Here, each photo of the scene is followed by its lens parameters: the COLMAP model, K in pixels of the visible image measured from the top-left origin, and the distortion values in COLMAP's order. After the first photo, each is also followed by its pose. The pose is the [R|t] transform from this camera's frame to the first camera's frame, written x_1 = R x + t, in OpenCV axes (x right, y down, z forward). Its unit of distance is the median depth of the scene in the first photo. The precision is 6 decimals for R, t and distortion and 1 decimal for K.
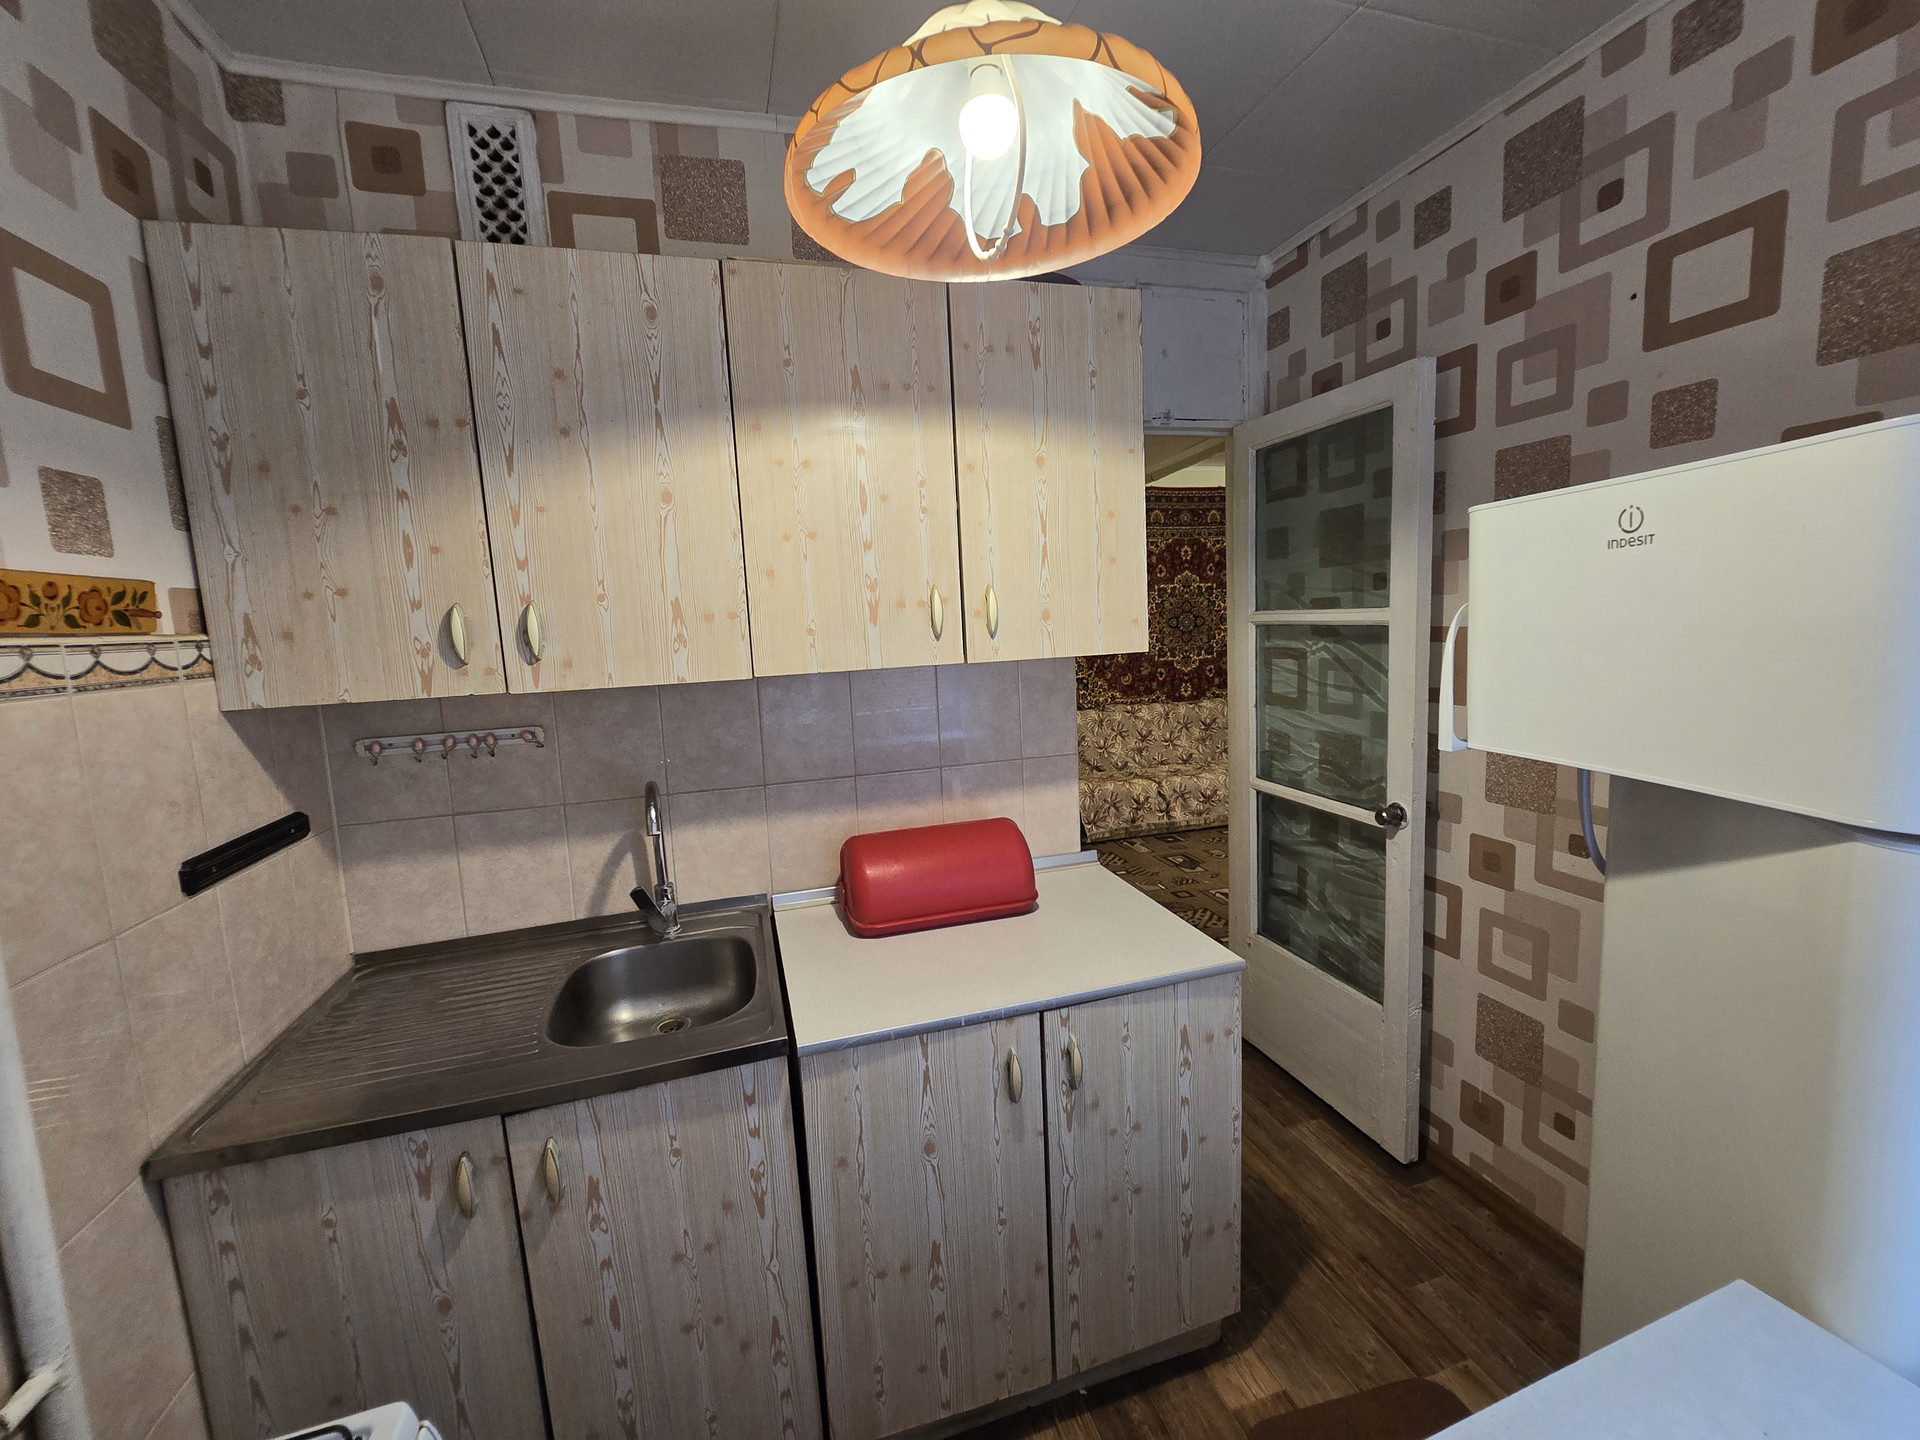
lens RADIAL K [[781.9, 0, 961.6], [0, 781.9, 712.0], [0, 0, 1]] dist [-0.006331, -0.000573]
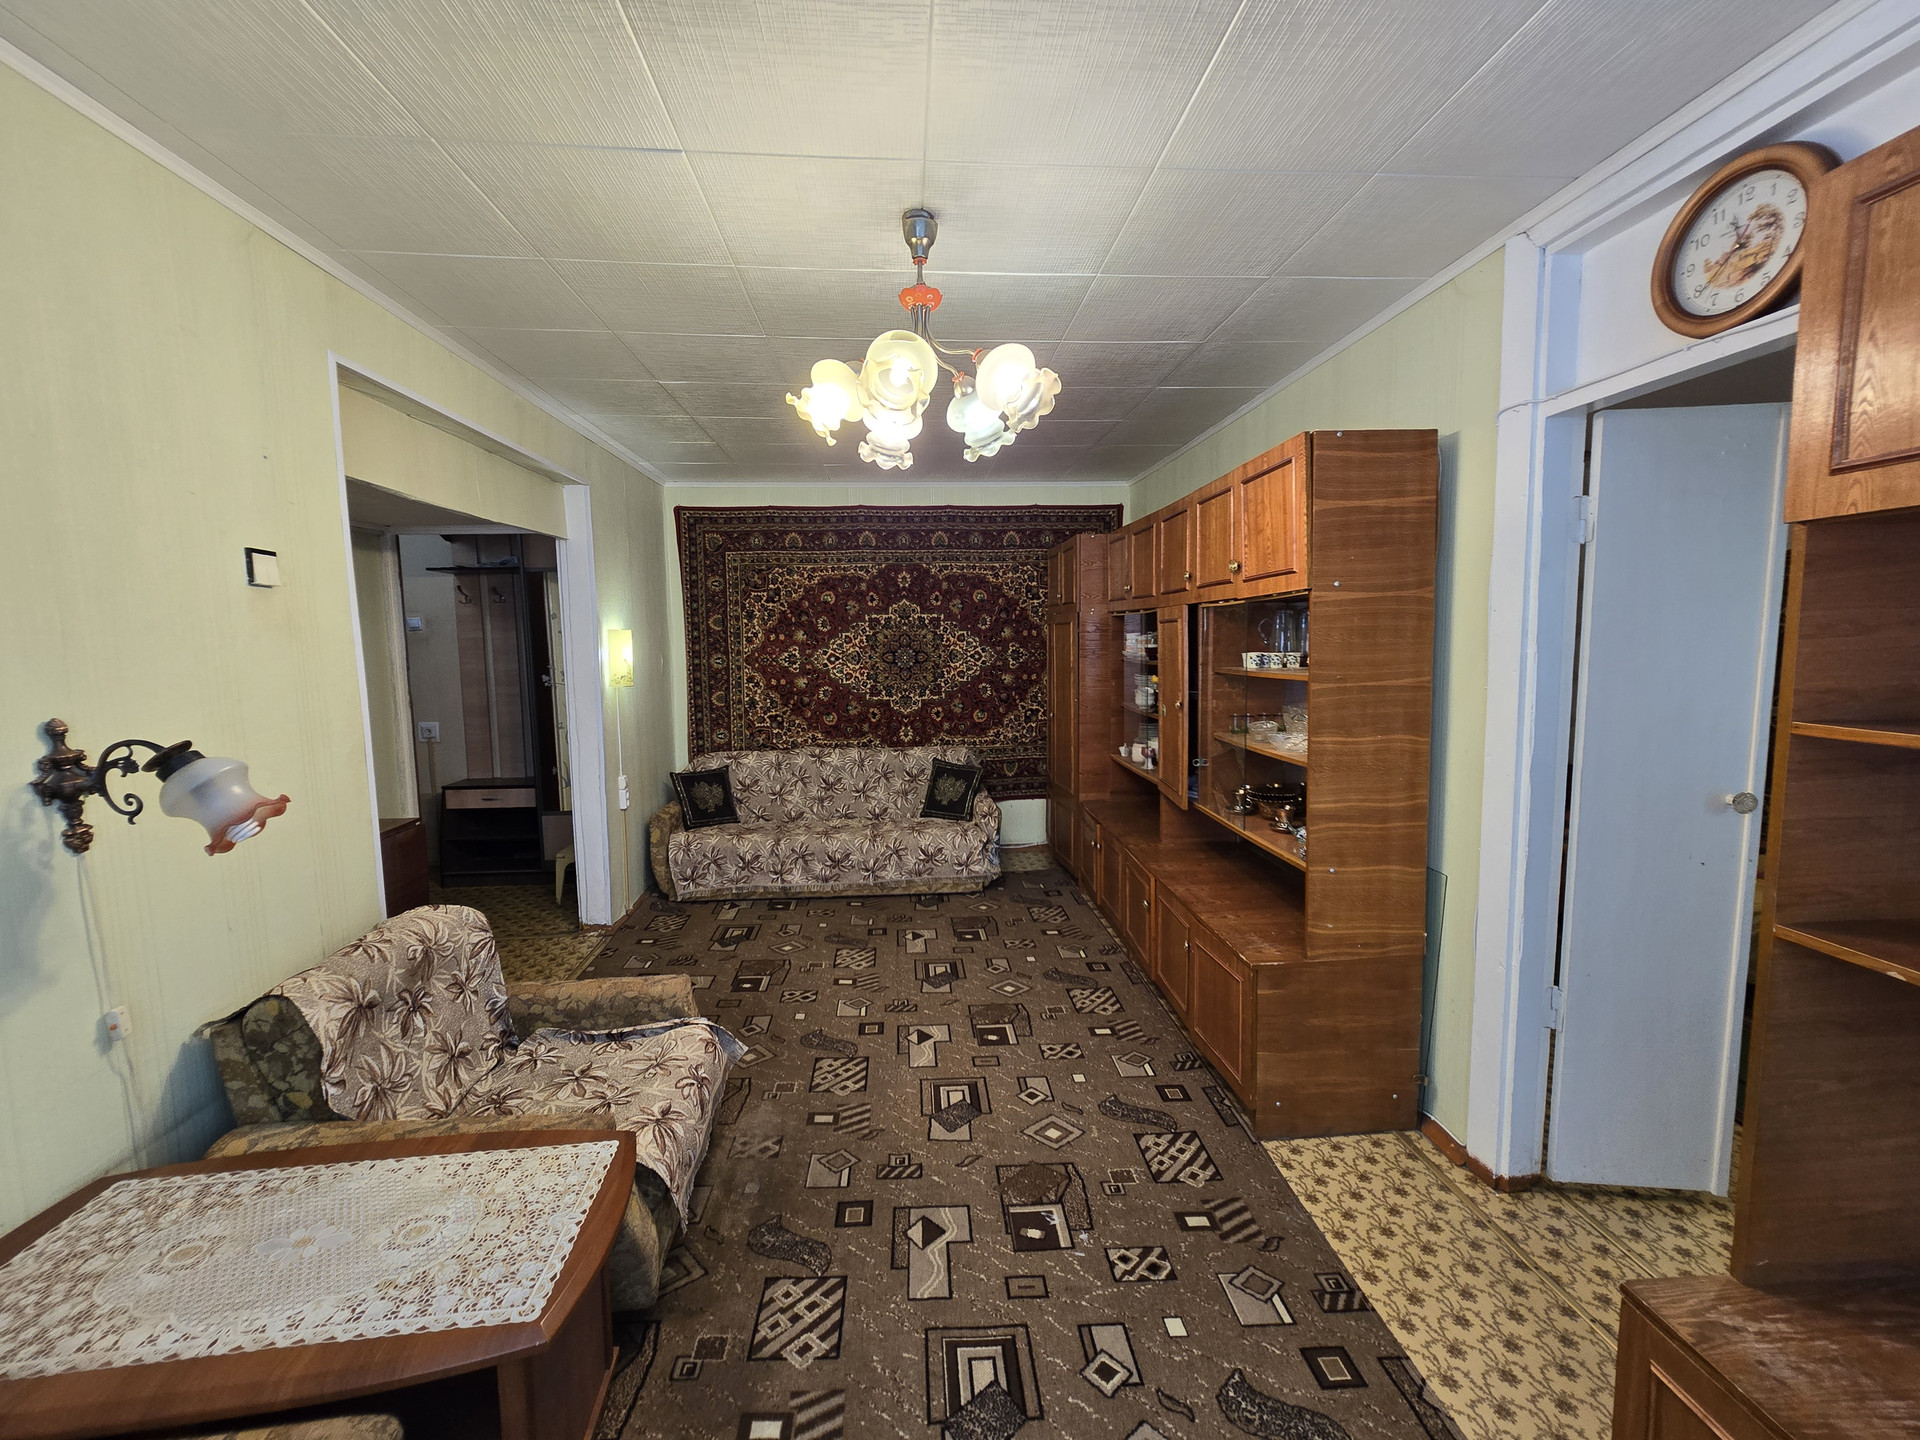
lens RADIAL K [[781.9, 0, 968.2], [0, 781.9, 711.5], [0, 0, 1]] dist [-0.006331, -0.000573]
pose [[0.978390, 0.048349, -0.201037, 0.546835], [-0.052698, 0.998477, -0.016336, -0.044215], [0.199941, 0.026577, 0.979447, 0.153520]]
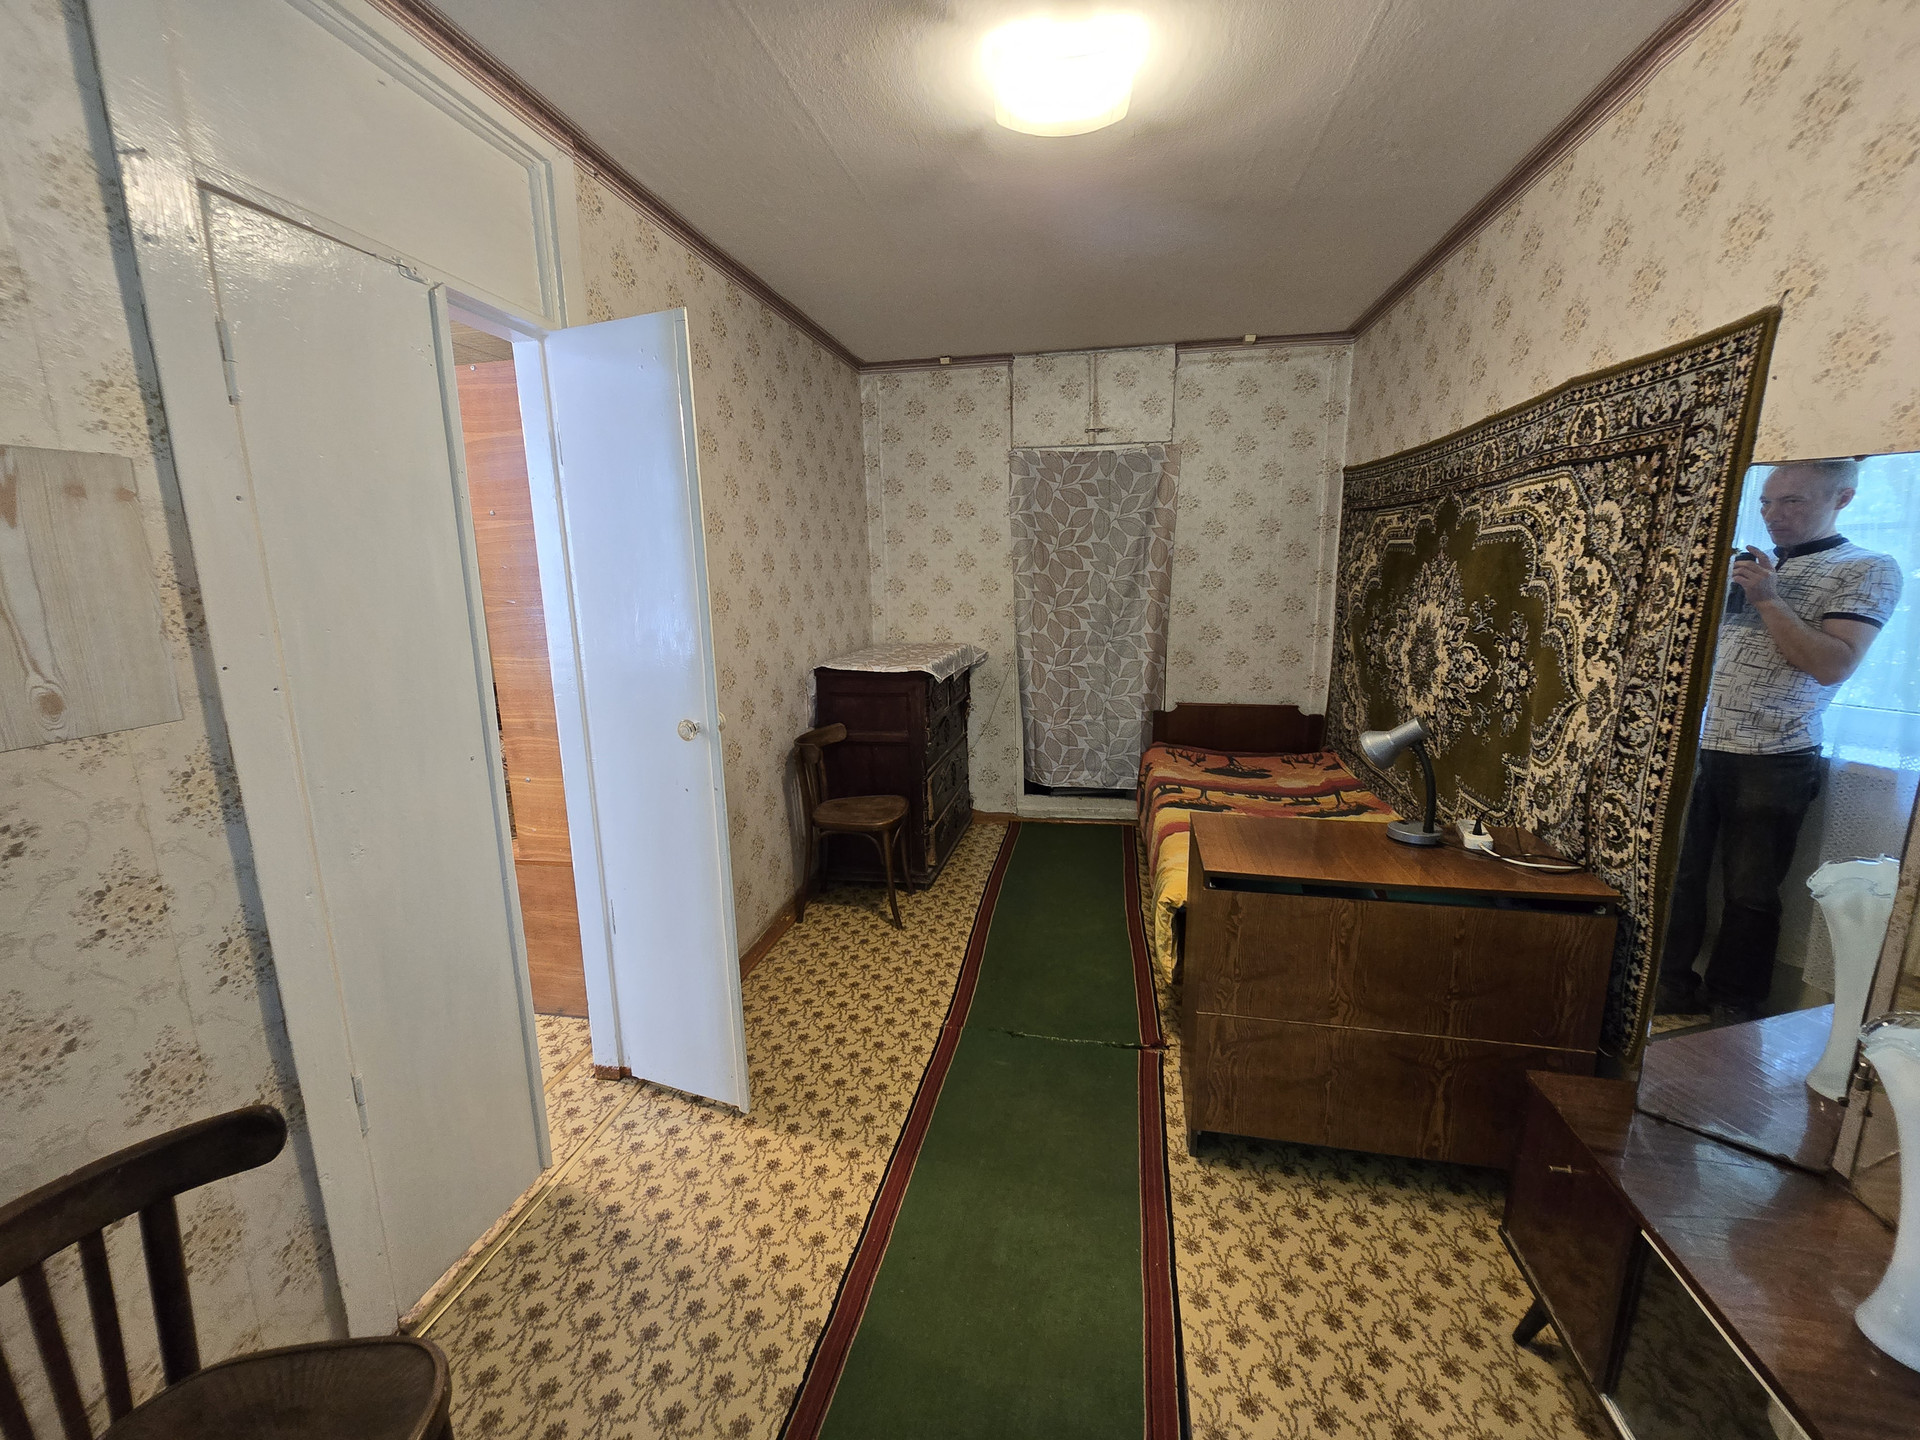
lens RADIAL K [[781.9, 0, 962.0], [0, 781.9, 718.6], [0, 0, 1]] dist [-0.006331, -0.000573]
pose [[0.886104, 0.125527, -0.446165, 1.037568], [-0.085296, 0.990350, 0.109230, -0.080228], [0.455571, -0.058733, 0.888260, 0.301278]]
